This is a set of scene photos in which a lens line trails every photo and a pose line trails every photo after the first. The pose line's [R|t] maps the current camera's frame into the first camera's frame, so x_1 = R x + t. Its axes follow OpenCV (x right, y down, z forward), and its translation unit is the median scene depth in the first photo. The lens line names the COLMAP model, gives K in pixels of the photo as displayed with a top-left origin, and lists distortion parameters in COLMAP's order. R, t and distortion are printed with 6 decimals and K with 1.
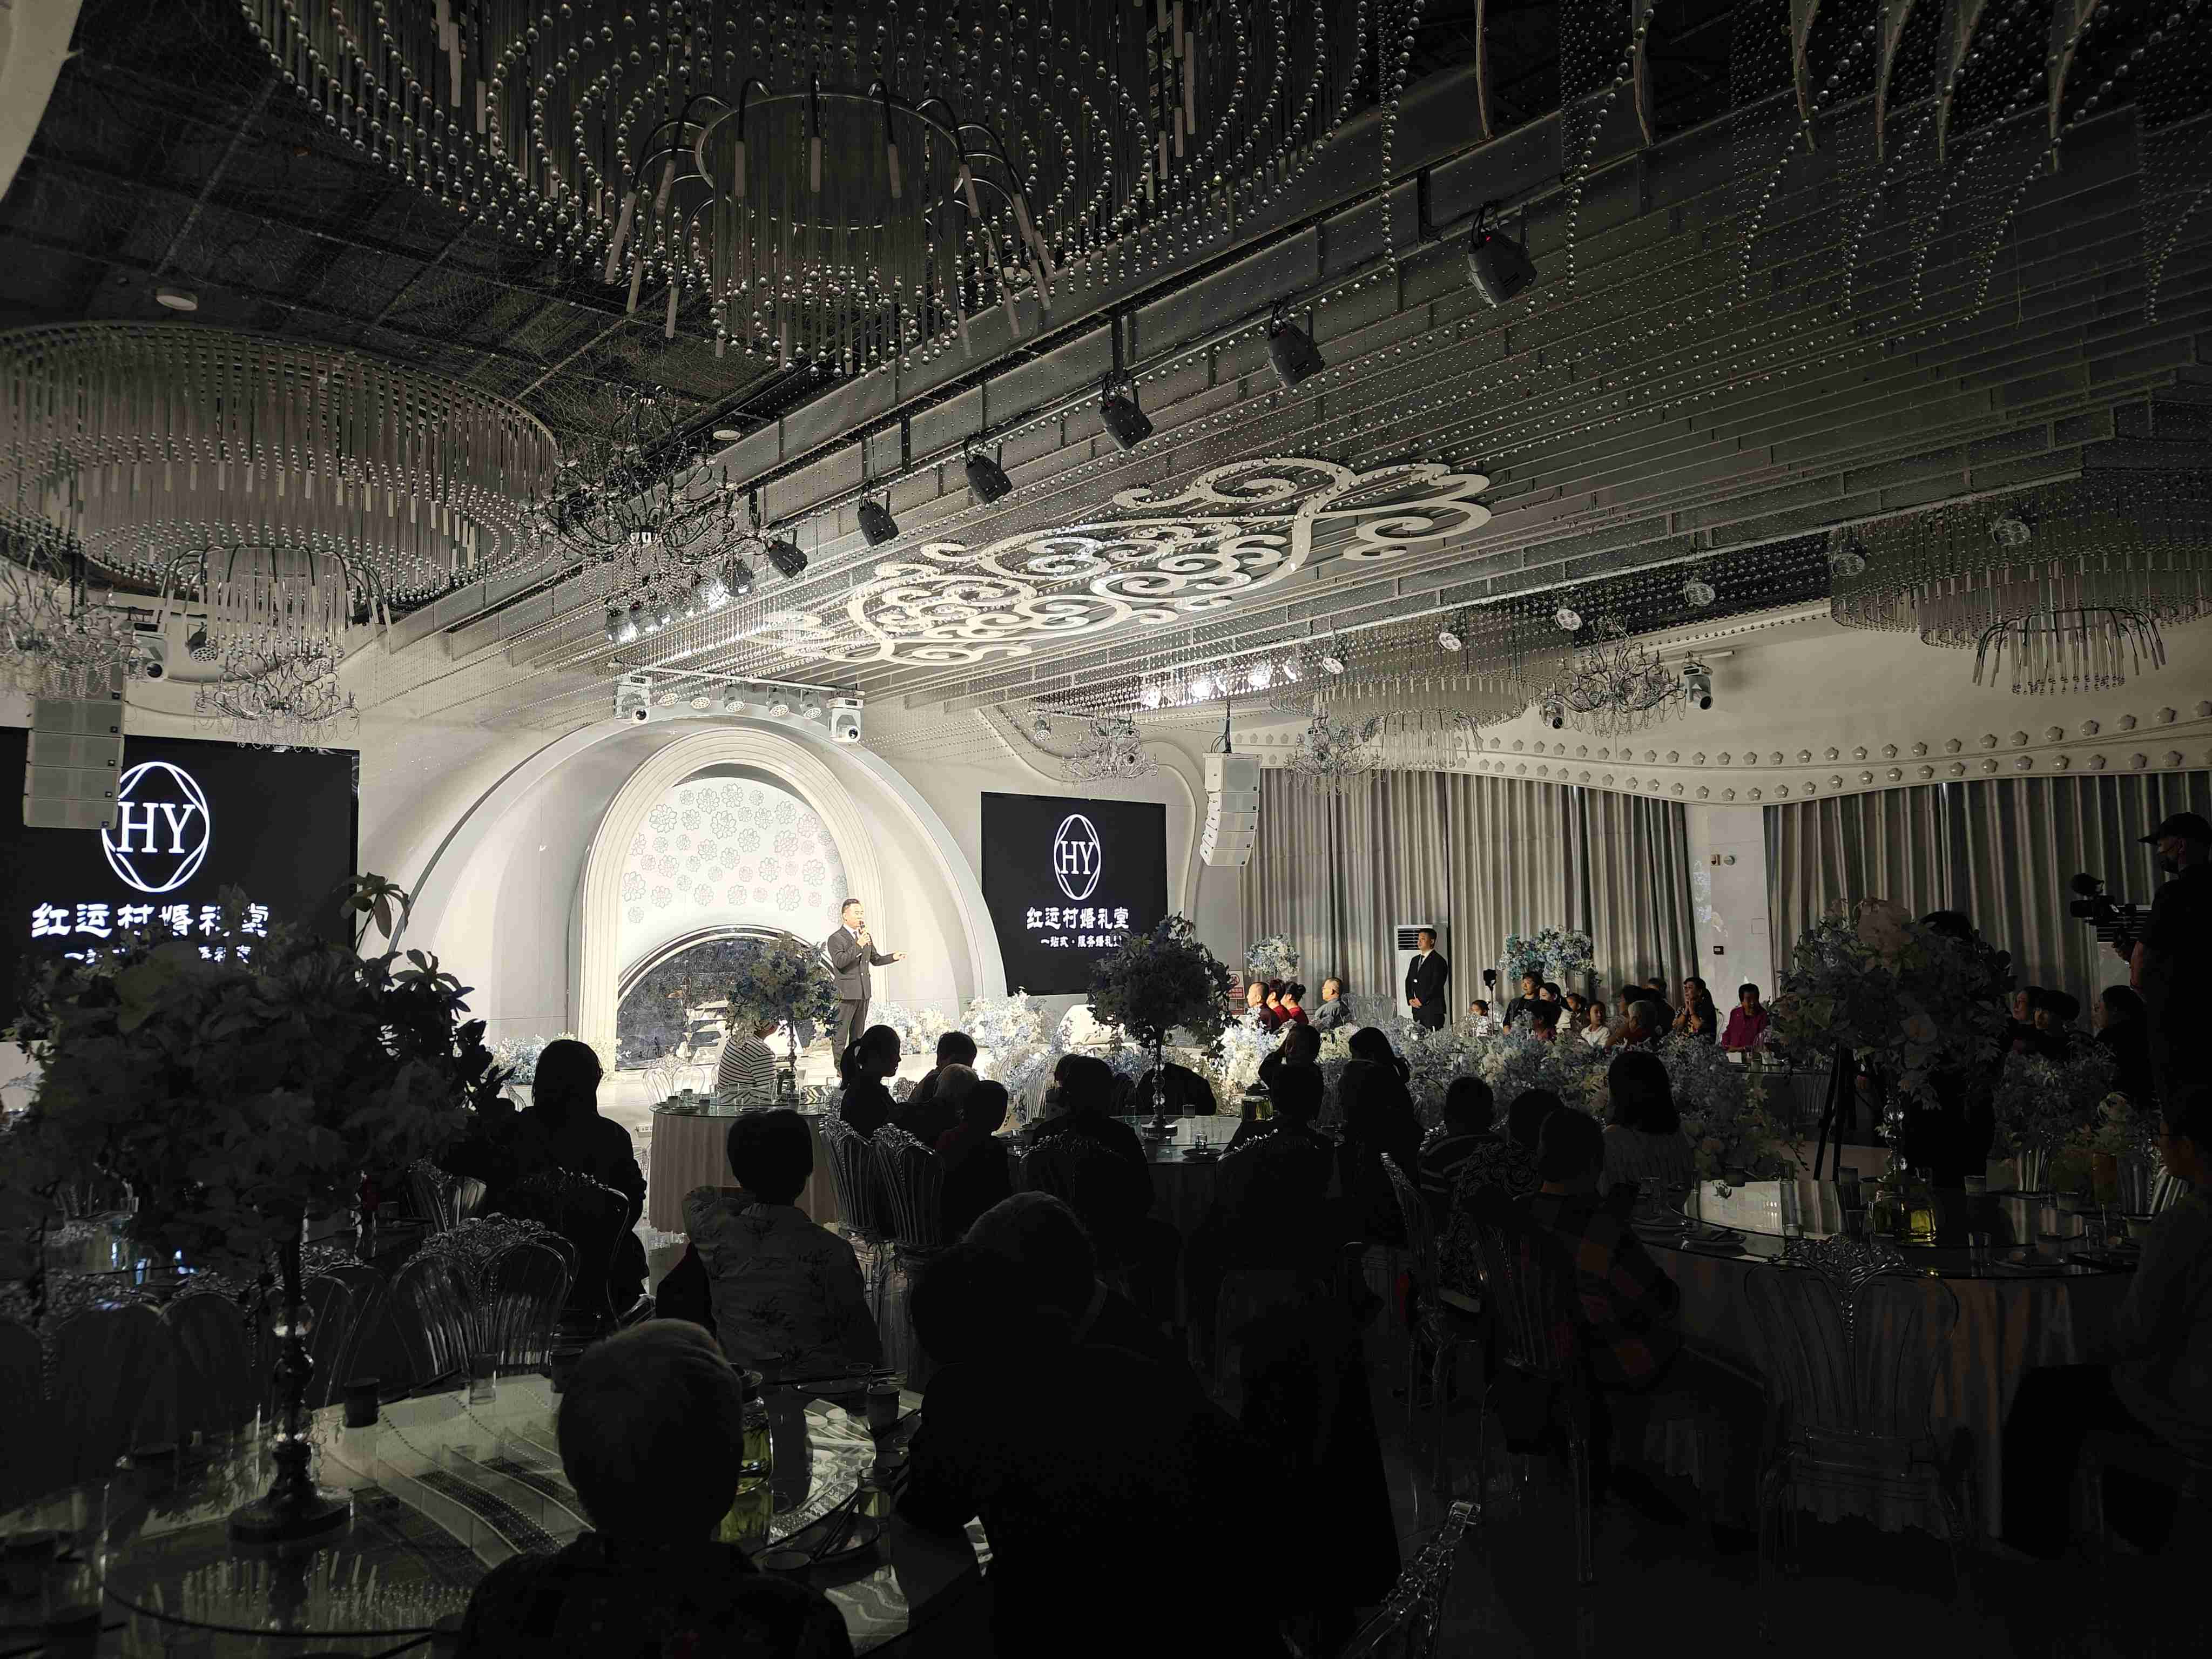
lens RADIAL K [[1520.0, 0, 1096.7], [0, 1520.0, 853.4], [0, 0, 1]] dist [0.012245, -0.005926]
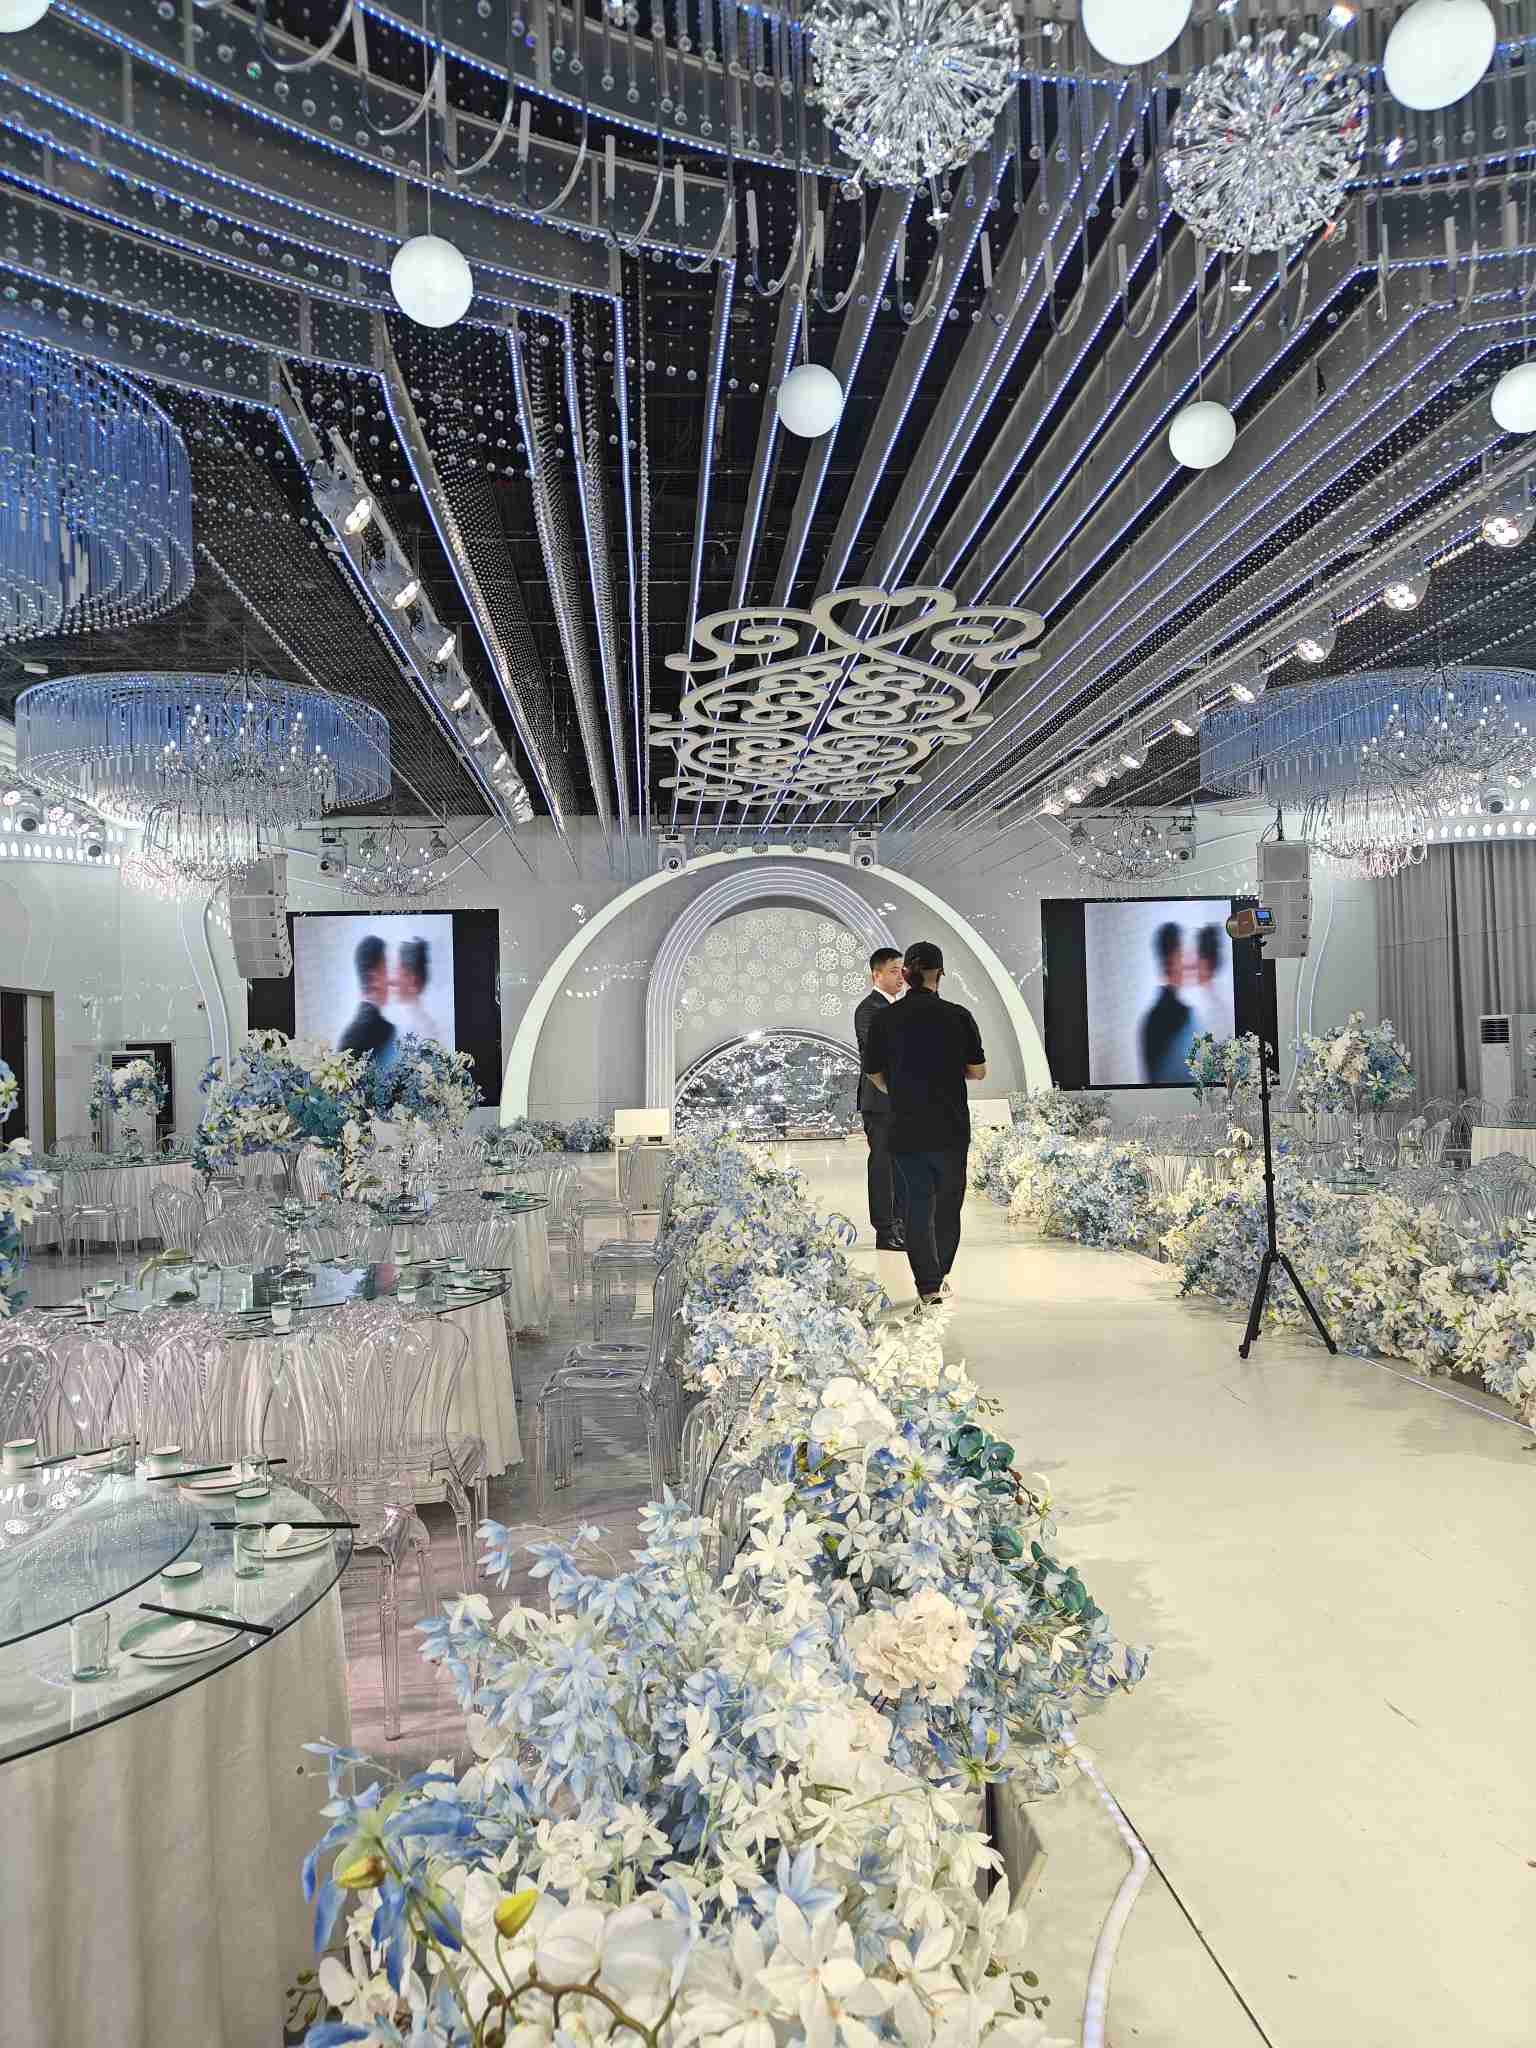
lens RADIAL K [[1407.3, 0, 761.6], [0, 1407.3, 1043.5], [0, 0, 1]] dist [0.012245, -0.005926]
pose [[0.803363, -0.009154, -0.595419, 0.753713], [0.048897, 0.997519, 0.050638, 0.001640], [0.593479, -0.069795, 0.801818, 0.169974]]
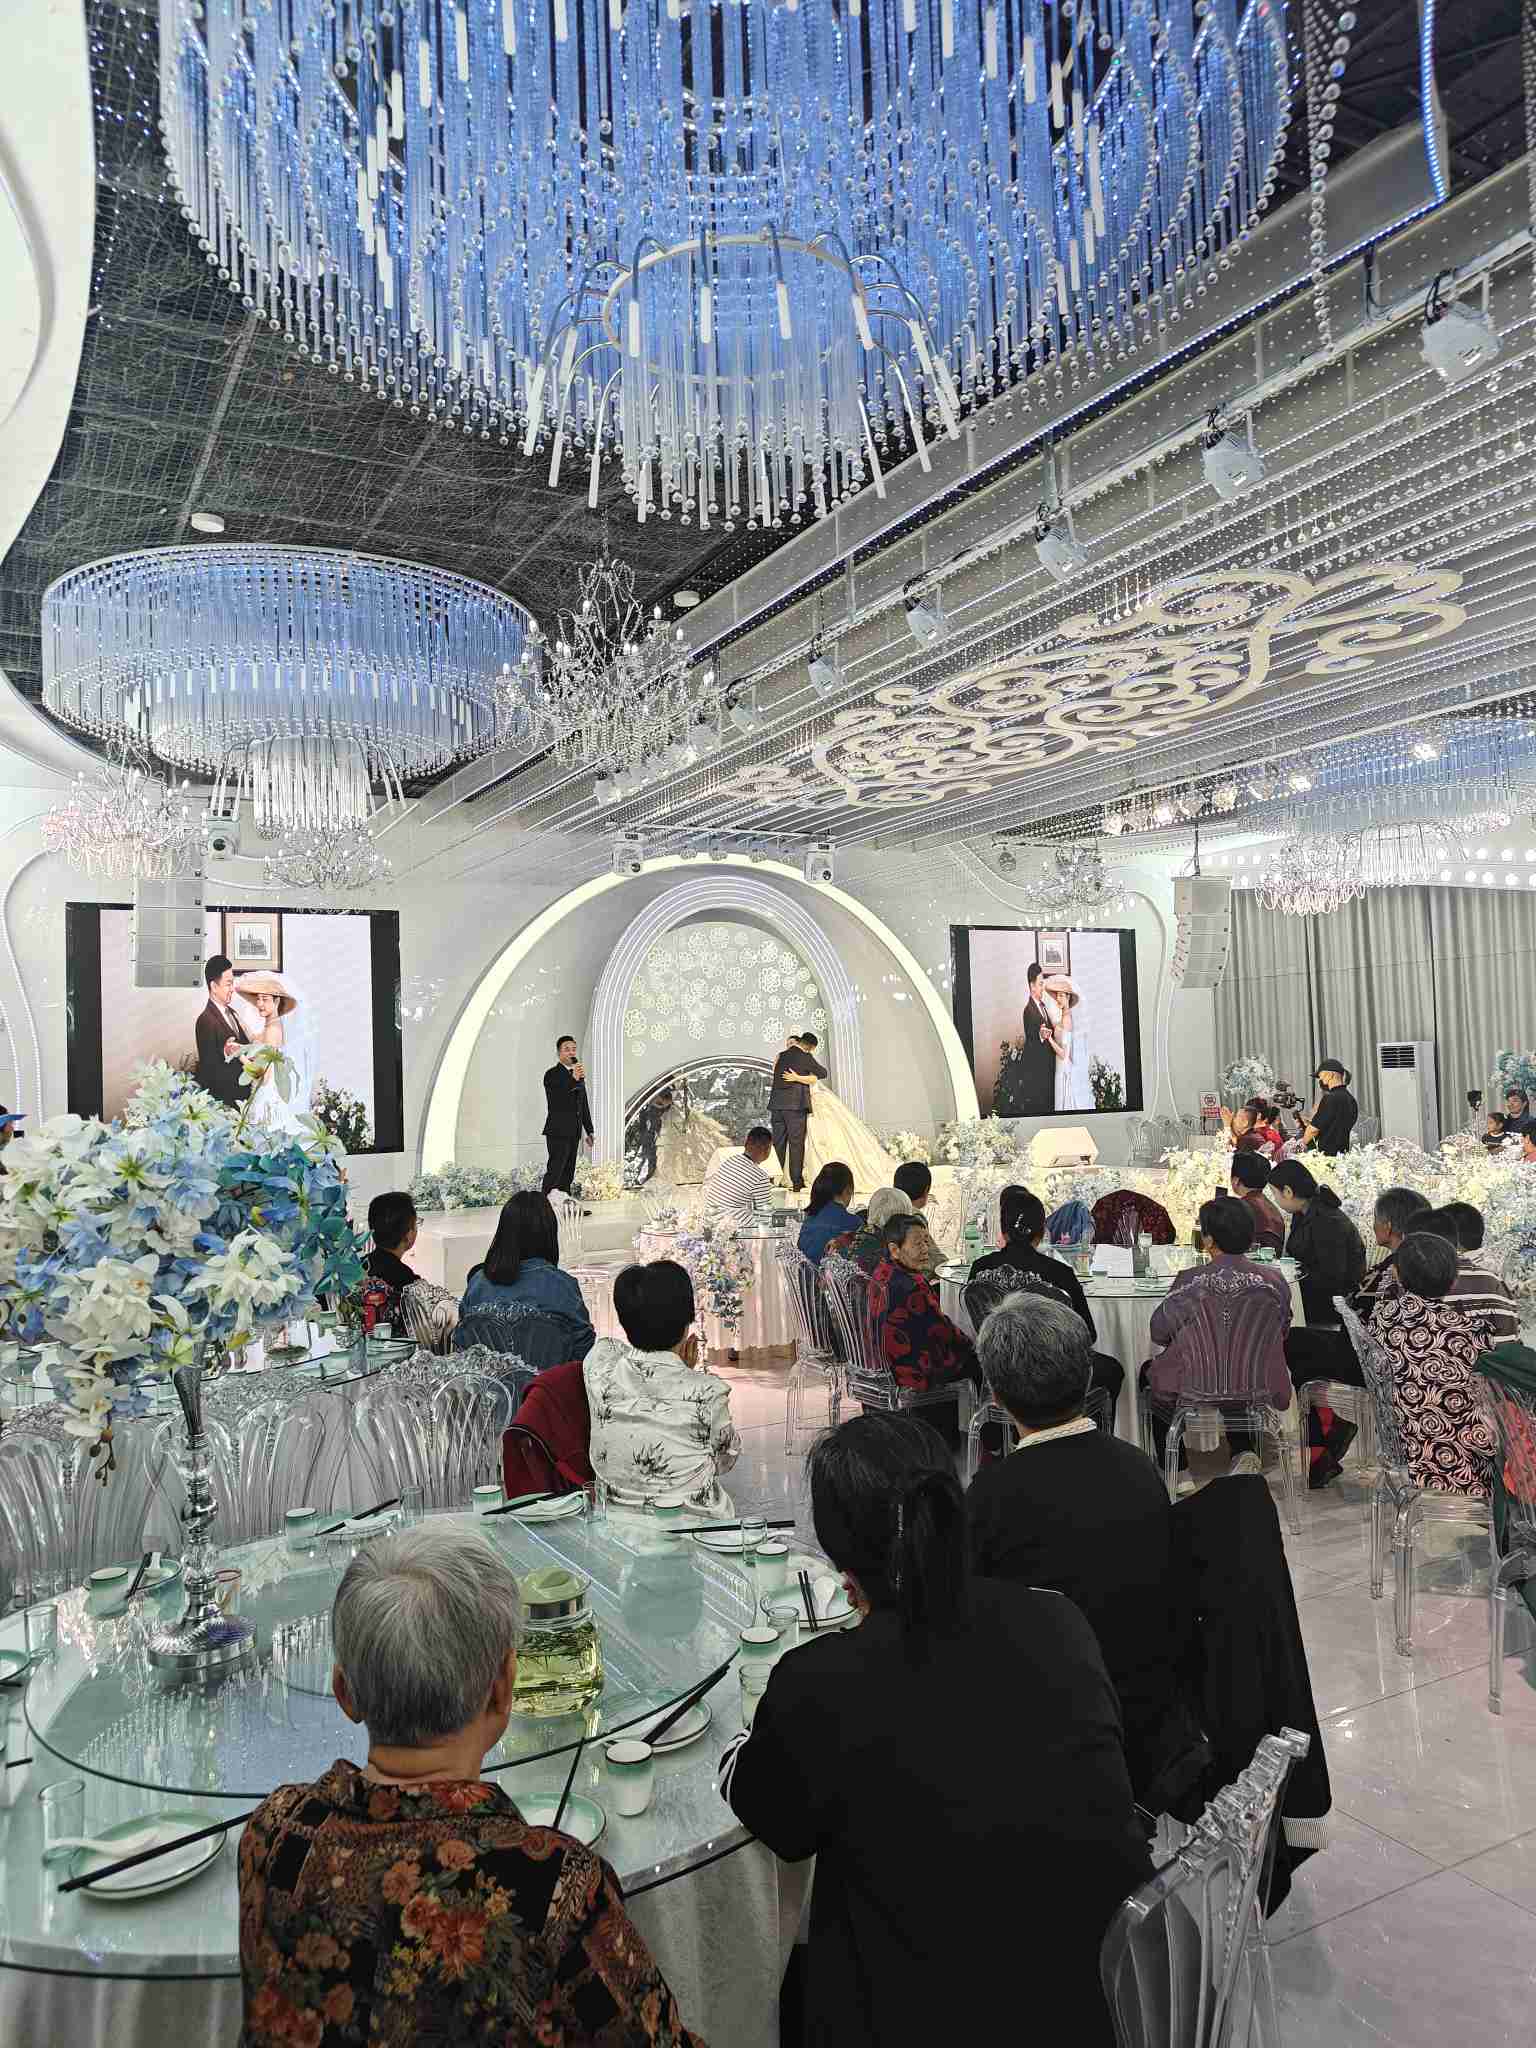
lens RADIAL K [[1420.7, 0, 760.4], [0, 1420.7, 1024.6], [0, 0, 1]] dist [0.009293, -0.003157]
pose [[0.975485, -0.024872, -0.218654, 0.018085], [0.031334, 0.999167, 0.026132, -0.003208], [0.217822, -0.032342, 0.975452, 0.031866]]
